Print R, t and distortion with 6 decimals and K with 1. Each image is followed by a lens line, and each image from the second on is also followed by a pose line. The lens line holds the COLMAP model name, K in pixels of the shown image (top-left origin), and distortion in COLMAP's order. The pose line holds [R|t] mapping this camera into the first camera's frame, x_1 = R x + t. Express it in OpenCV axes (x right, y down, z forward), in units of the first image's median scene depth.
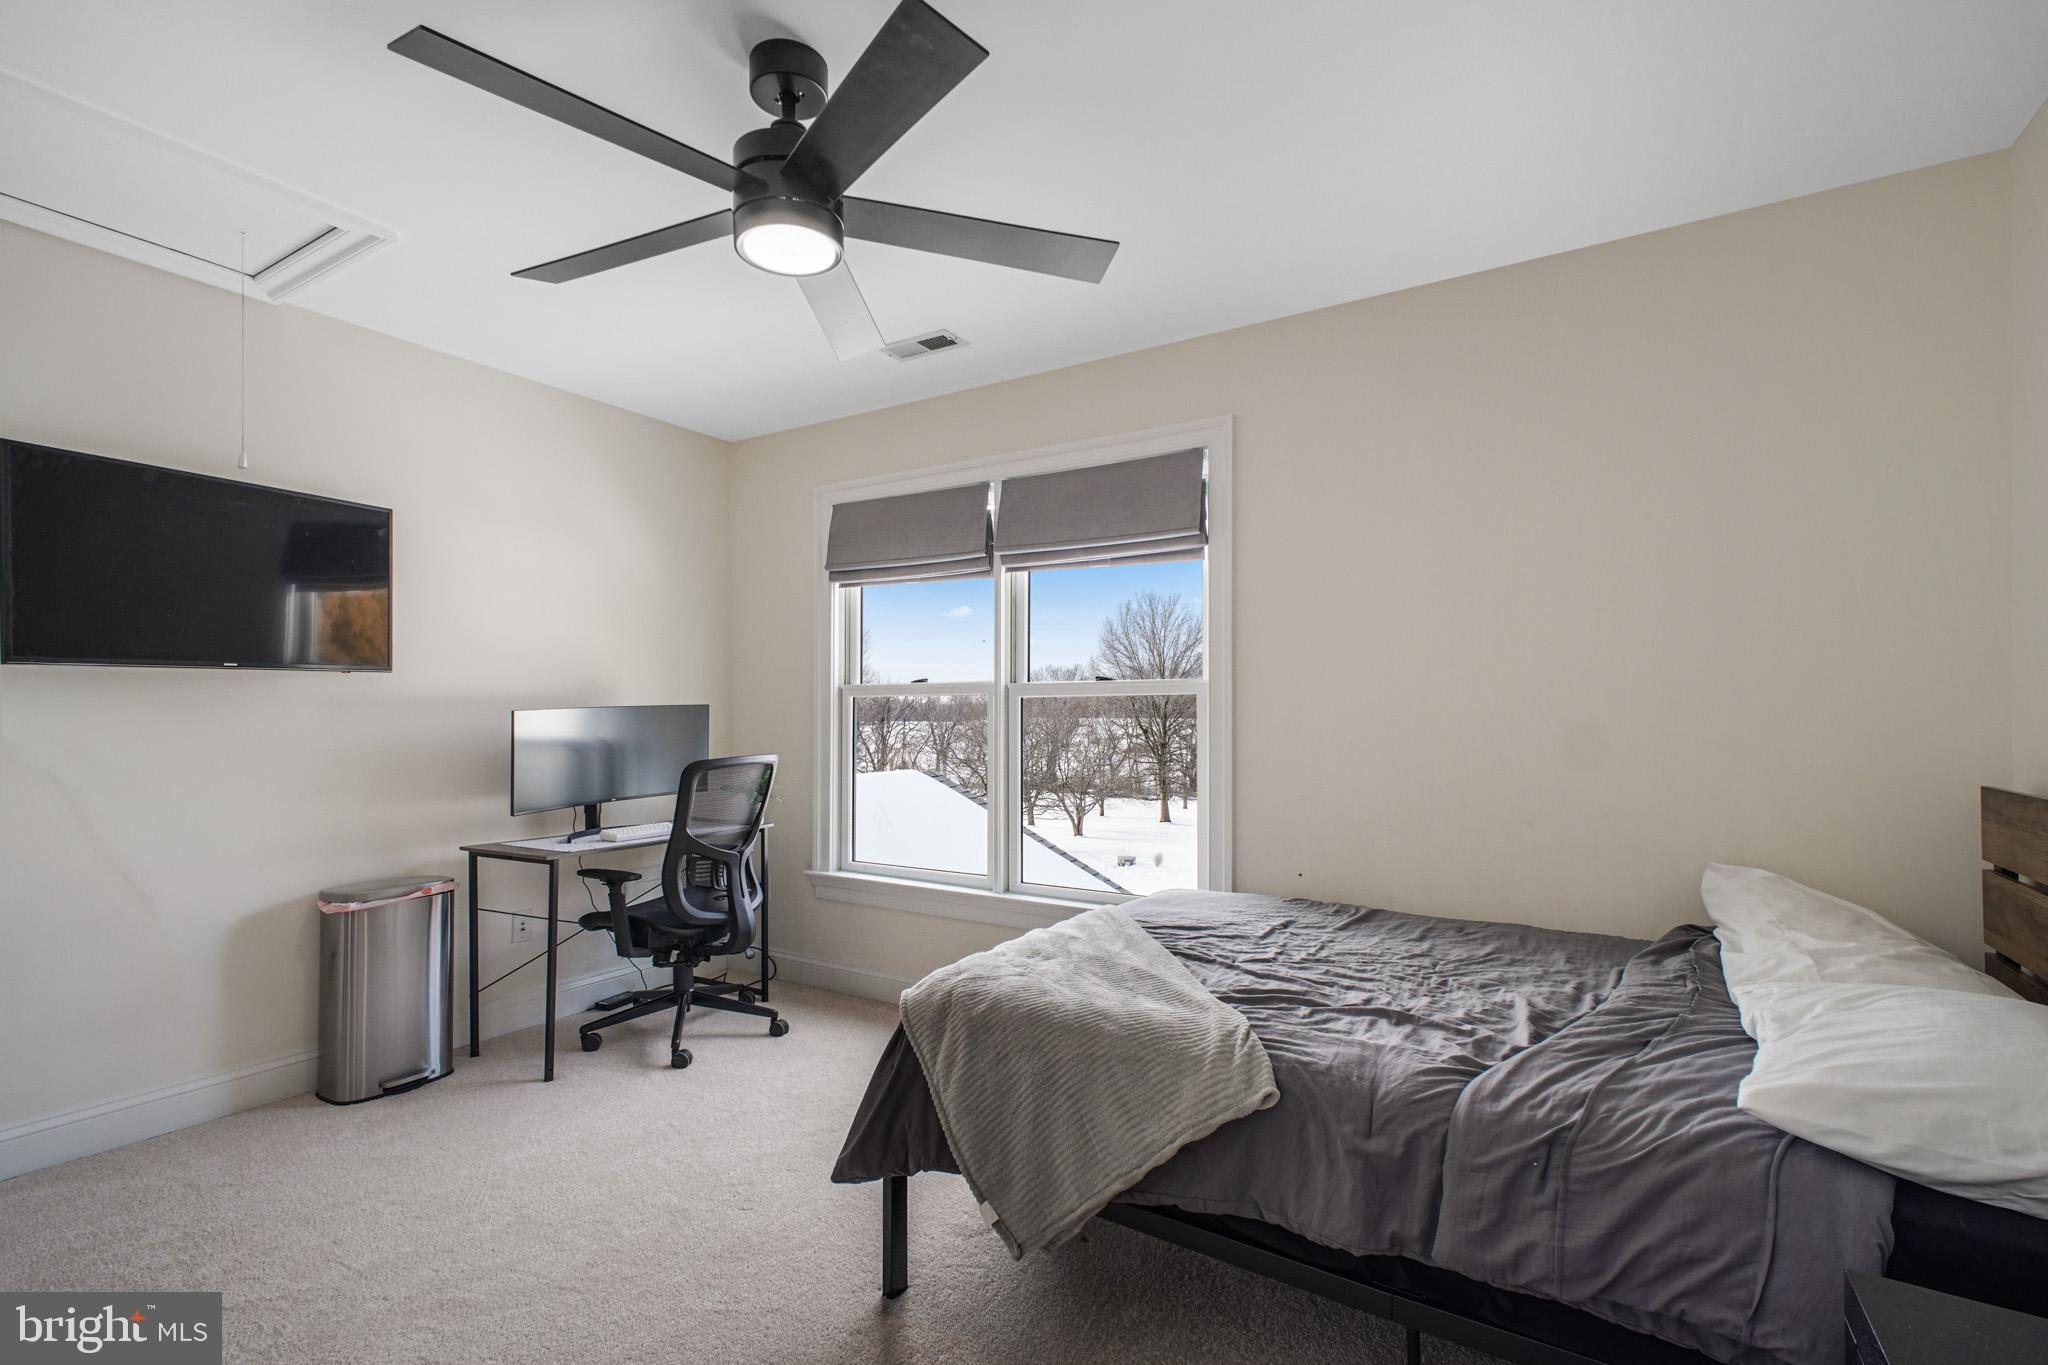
lens RADIAL K [[923.7, 0, 995.0], [0, 923.7, 688.0], [0, 0, 1]] dist [-0.000255, -0.000186]
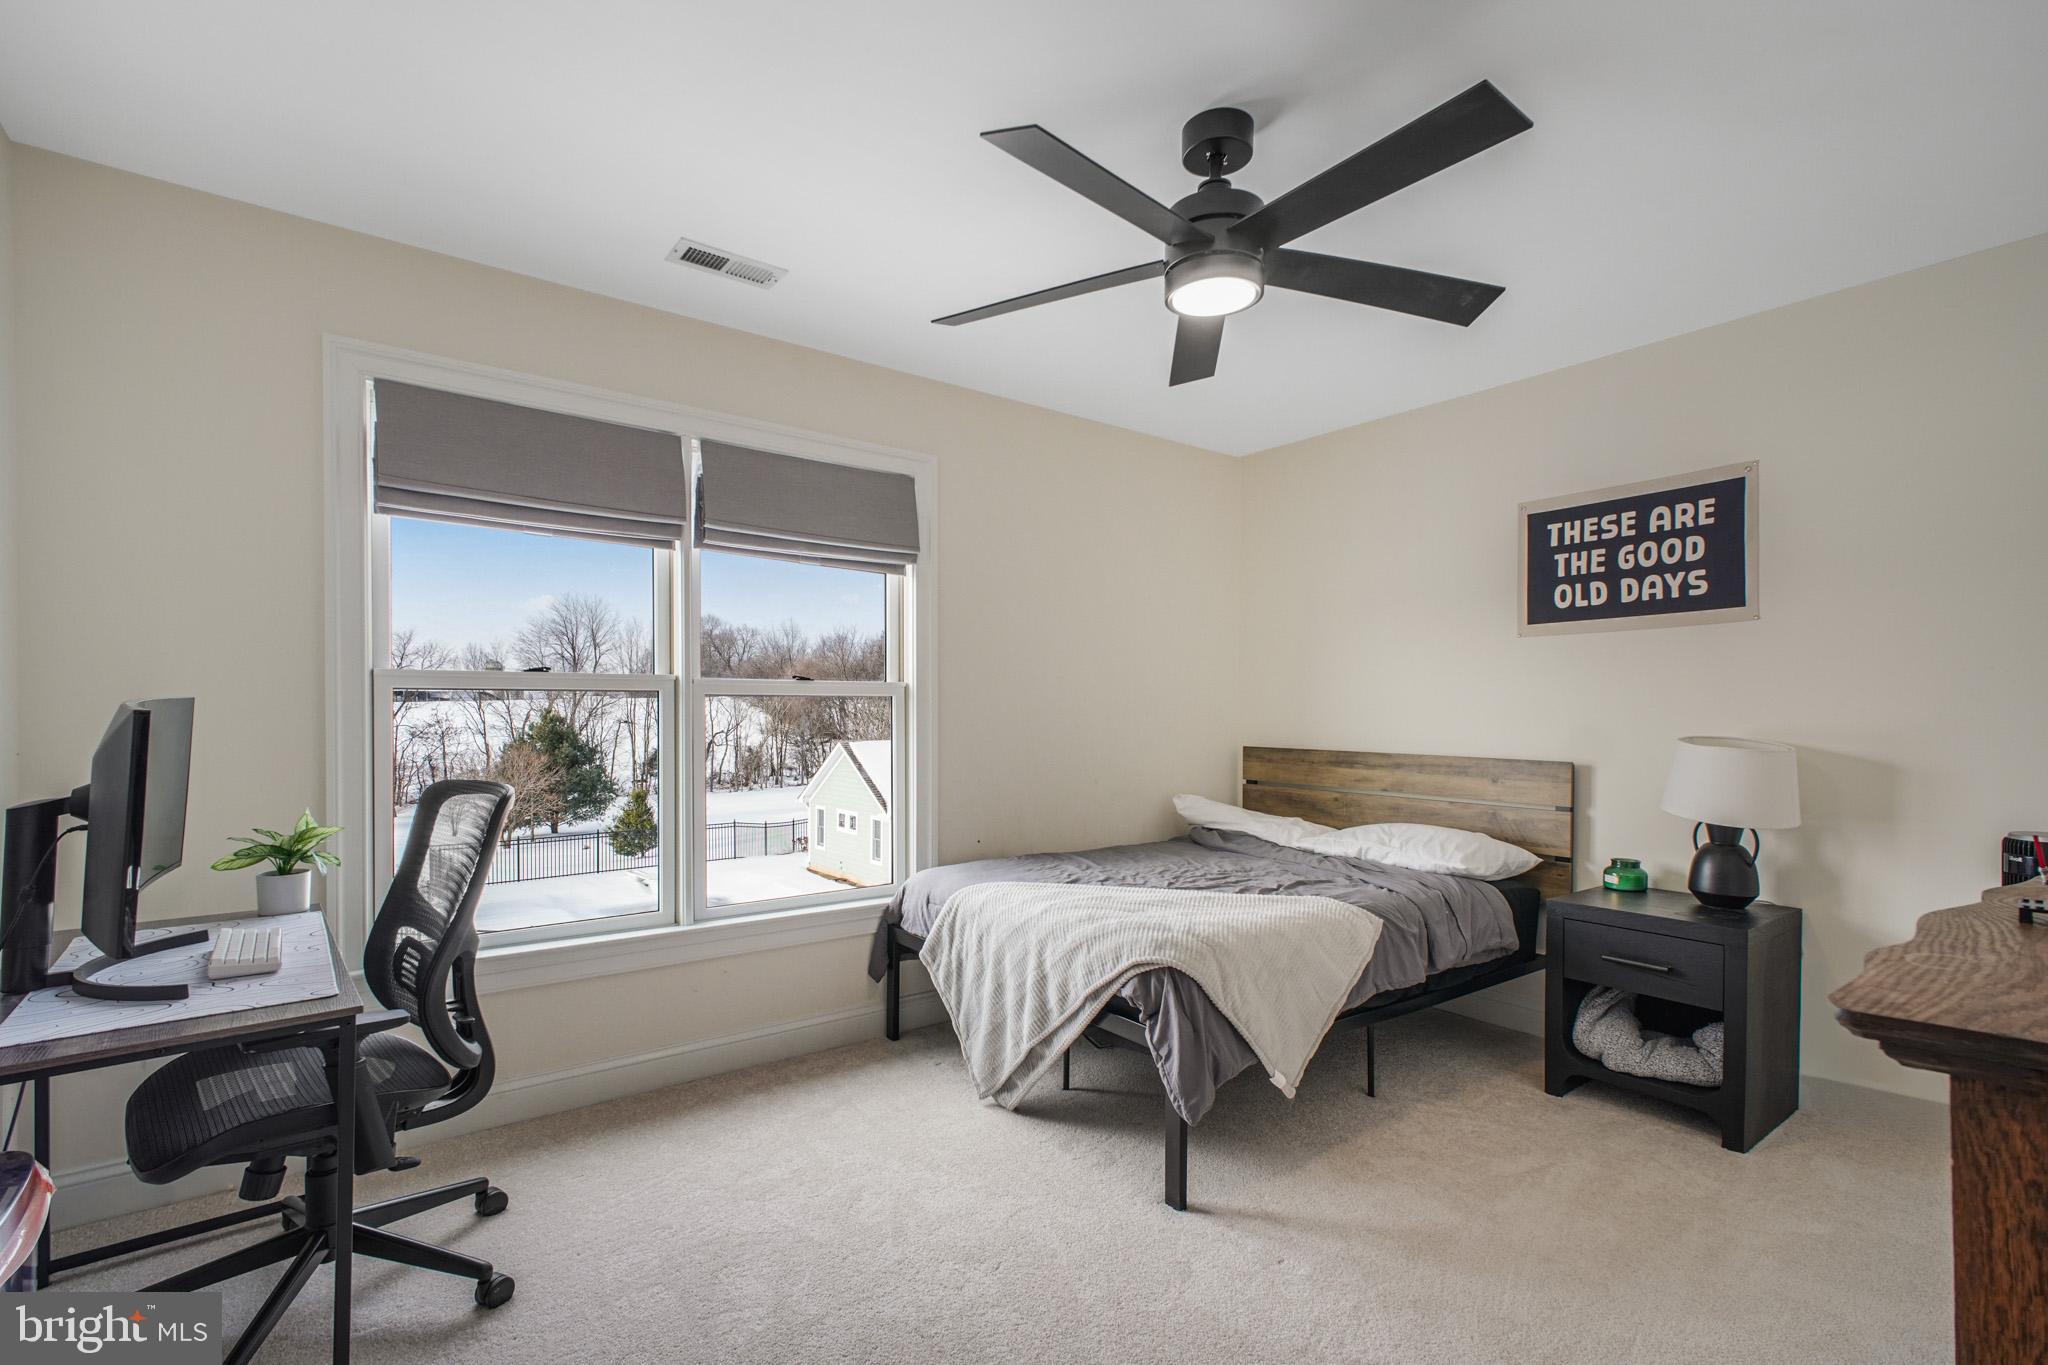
lens RADIAL K [[912.2, 0, 1029.0], [0, 912.2, 703.1], [0, 0, 1]] dist [0.000714, -0.000009]
pose [[0.358606, -0.001911, 0.933487, -0.769233], [-0.028818, 0.999499, 0.013116, -0.002595], [-0.933044, -0.031605, 0.358371, 0.471678]]
